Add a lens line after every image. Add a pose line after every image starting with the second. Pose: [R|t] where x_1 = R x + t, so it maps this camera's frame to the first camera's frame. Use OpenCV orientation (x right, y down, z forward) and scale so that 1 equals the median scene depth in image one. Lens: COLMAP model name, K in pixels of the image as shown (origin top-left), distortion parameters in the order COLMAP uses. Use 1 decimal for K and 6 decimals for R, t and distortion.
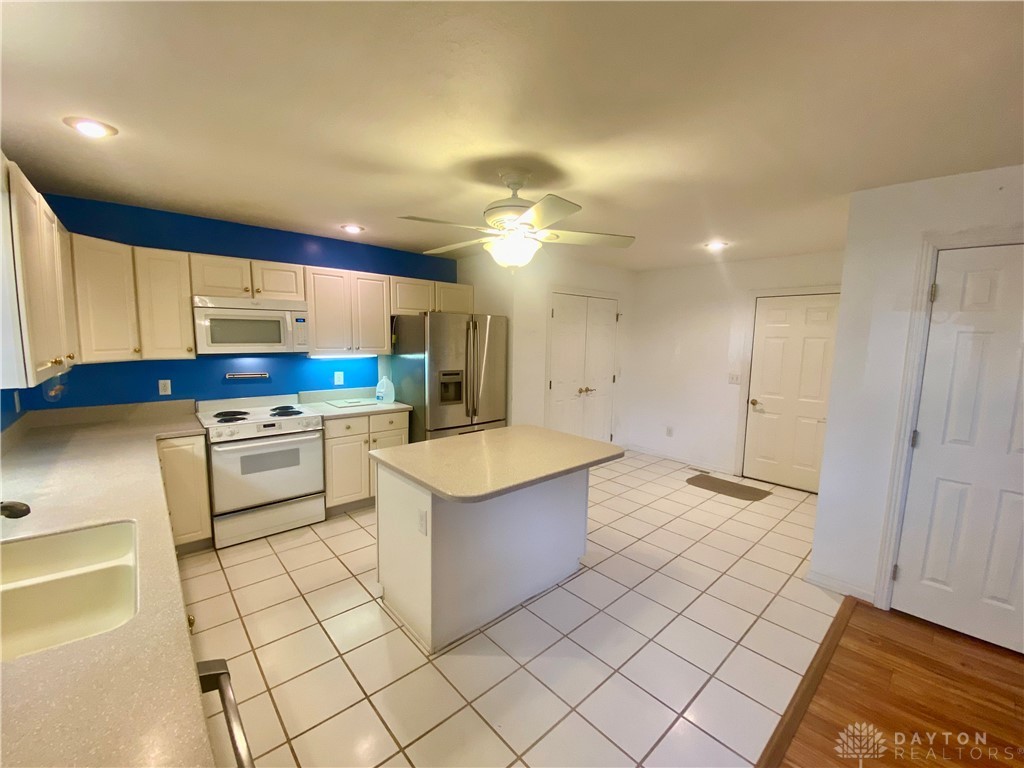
lens RADIAL K [[408.0, 0, 512.0], [0, 408.0, 384.0], [0, 0, 1]] dist [0.000438, -0.012797]
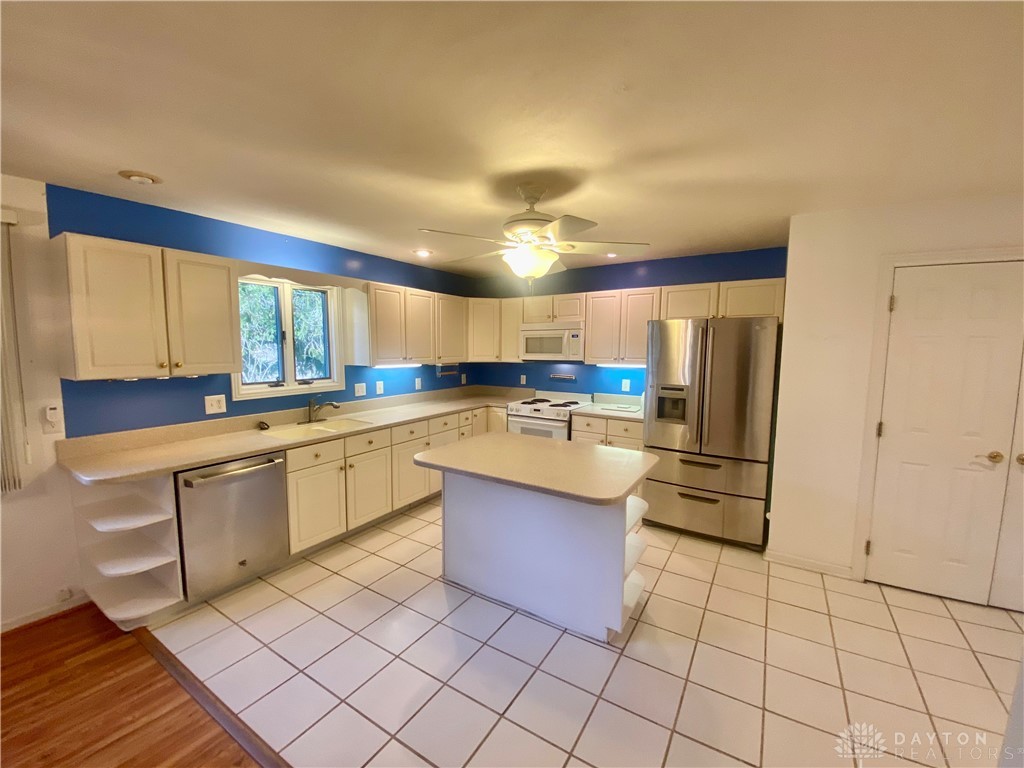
lens RADIAL K [[408.0, 0, 512.0], [0, 408.0, 384.0], [0, 0, 1]] dist [0.000438, -0.012797]
pose [[0.246224, 0.070447, -0.966649, 0.722061], [-0.109516, 0.992990, 0.044471, -0.041727], [0.963006, 0.094913, 0.252213, 0.512593]]
